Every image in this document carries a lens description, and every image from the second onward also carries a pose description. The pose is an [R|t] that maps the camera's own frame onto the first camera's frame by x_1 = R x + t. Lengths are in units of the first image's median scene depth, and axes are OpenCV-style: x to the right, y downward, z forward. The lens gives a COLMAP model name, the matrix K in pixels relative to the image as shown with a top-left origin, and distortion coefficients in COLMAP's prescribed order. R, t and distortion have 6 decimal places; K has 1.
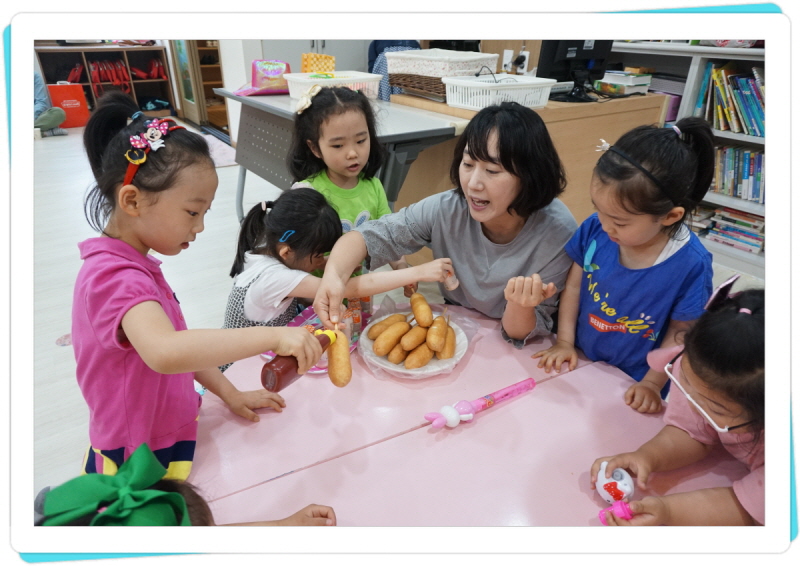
lens RADIAL K [[516.7, 0, 385.8], [0, 516.7, 305.7], [0, 0, 1]] dist [-0.004436, 0.012399]
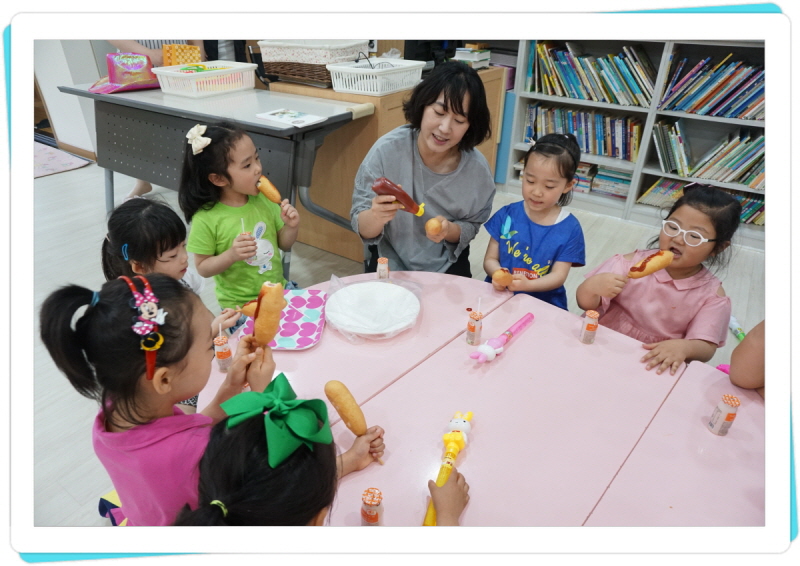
lens RADIAL K [[516.7, 0, 385.8], [0, 516.7, 305.7], [0, 0, 1]] dist [-0.004436, 0.012399]
pose [[0.938802, -0.189781, 0.287460, -0.155526], [0.175215, 0.981606, 0.075828, -0.014627], [-0.296563, -0.020820, 0.954786, -0.051498]]
